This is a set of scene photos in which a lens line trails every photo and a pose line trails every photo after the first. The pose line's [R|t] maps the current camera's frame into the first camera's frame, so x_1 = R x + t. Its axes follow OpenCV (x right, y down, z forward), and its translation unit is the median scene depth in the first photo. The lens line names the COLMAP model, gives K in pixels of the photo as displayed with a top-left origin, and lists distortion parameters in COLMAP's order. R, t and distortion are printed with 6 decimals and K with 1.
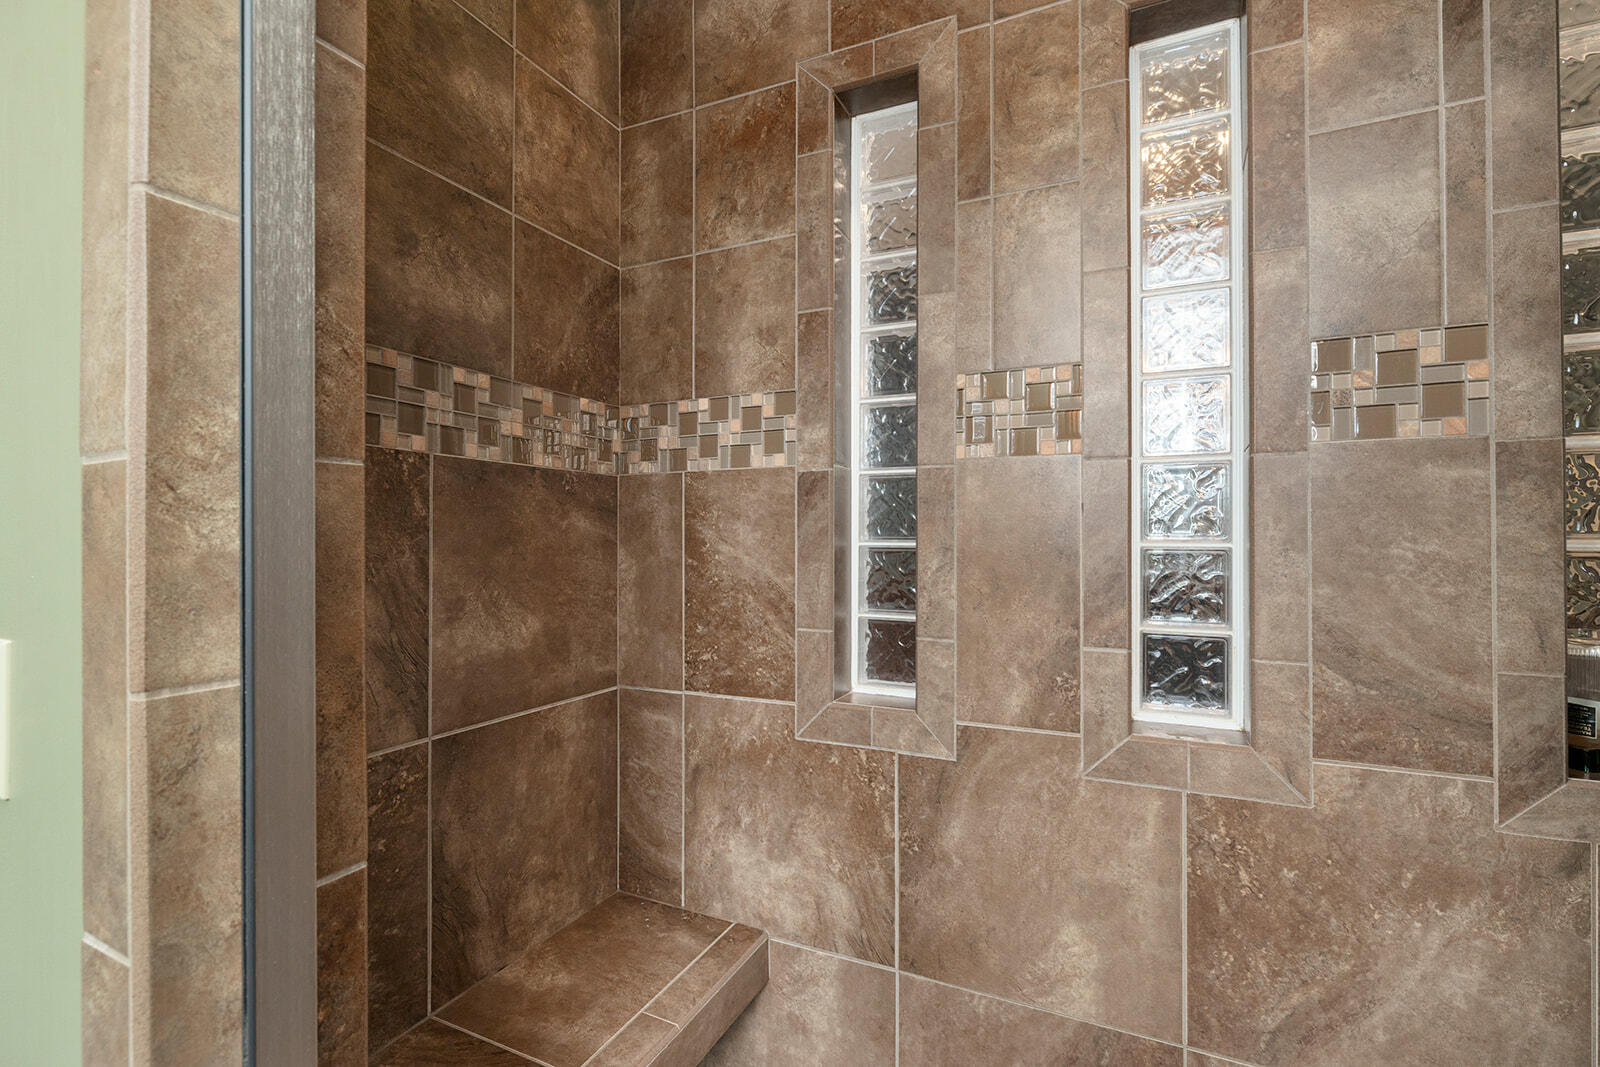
lens RADIAL K [[727.0, 0, 797.3], [0, 727.0, 536.4], [0, 0, 1]] dist [-0.000140, 0.000048]
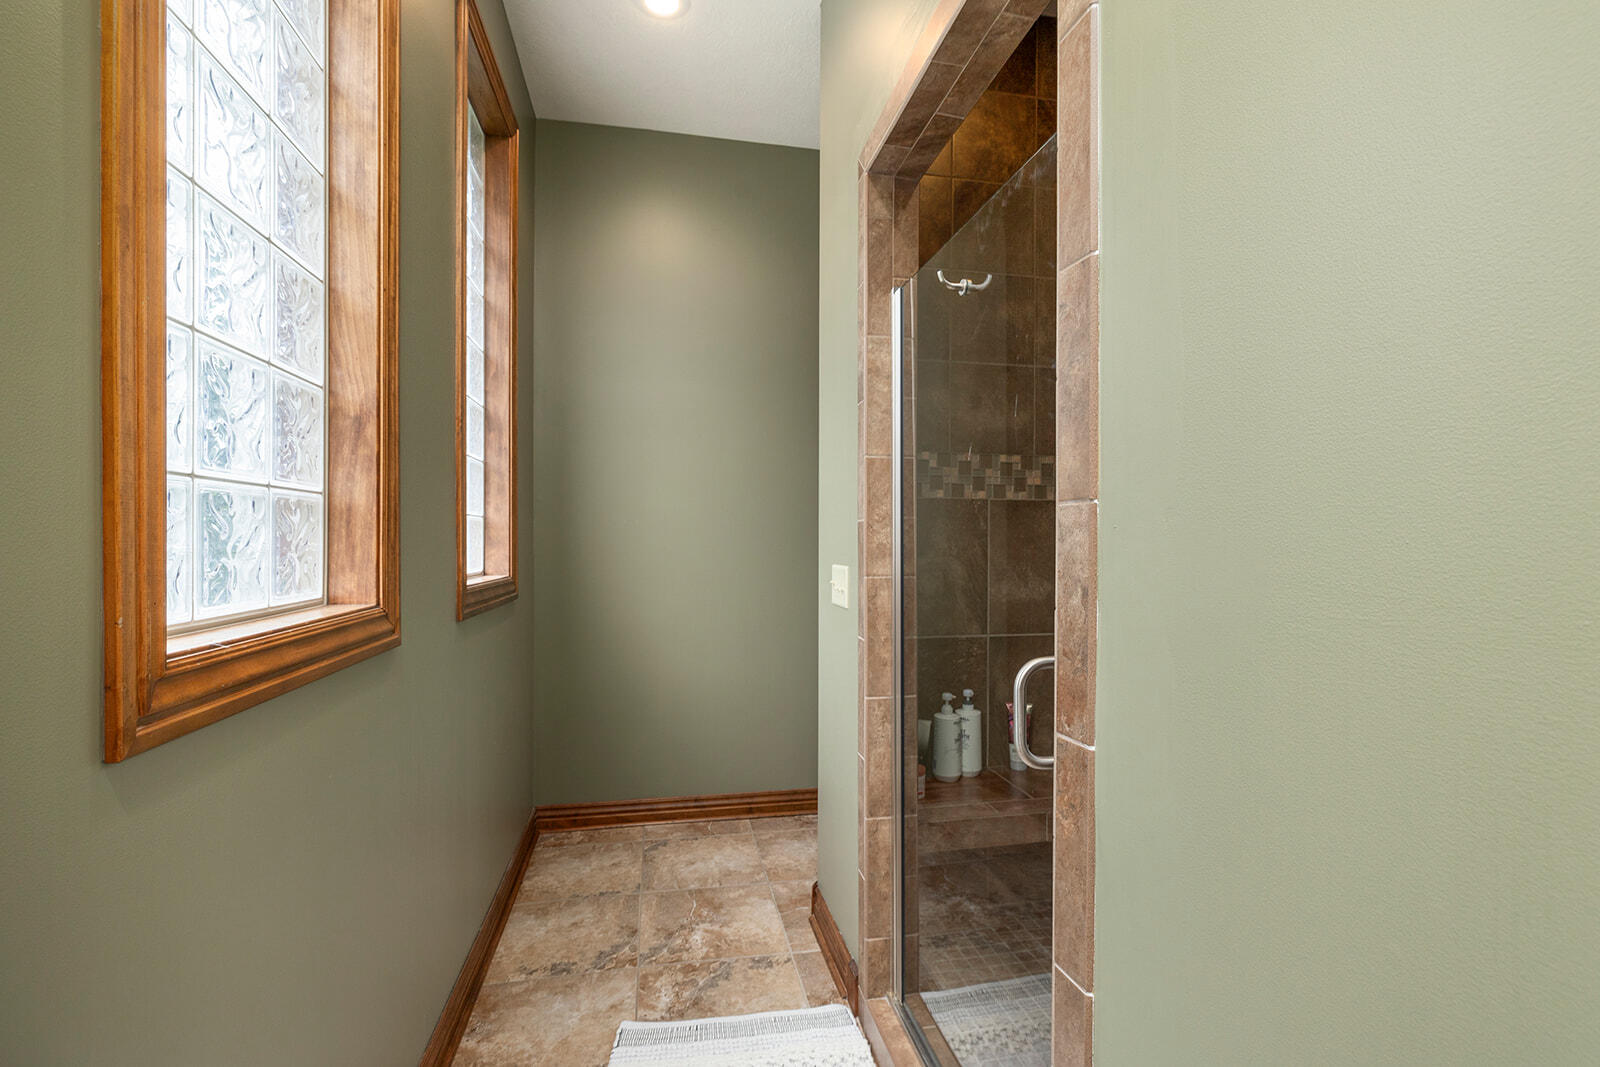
lens RADIAL K [[727.0, 0, 797.8], [0, 727.0, 539.0], [0, 0, 1]] dist [-0.000140, 0.000048]
pose [[0.601171, -0.002487, -0.799116, 0.838127], [0.002499, 0.999996, -0.001232, 0.001706], [0.799116, -0.001257, 0.601175, -0.695826]]
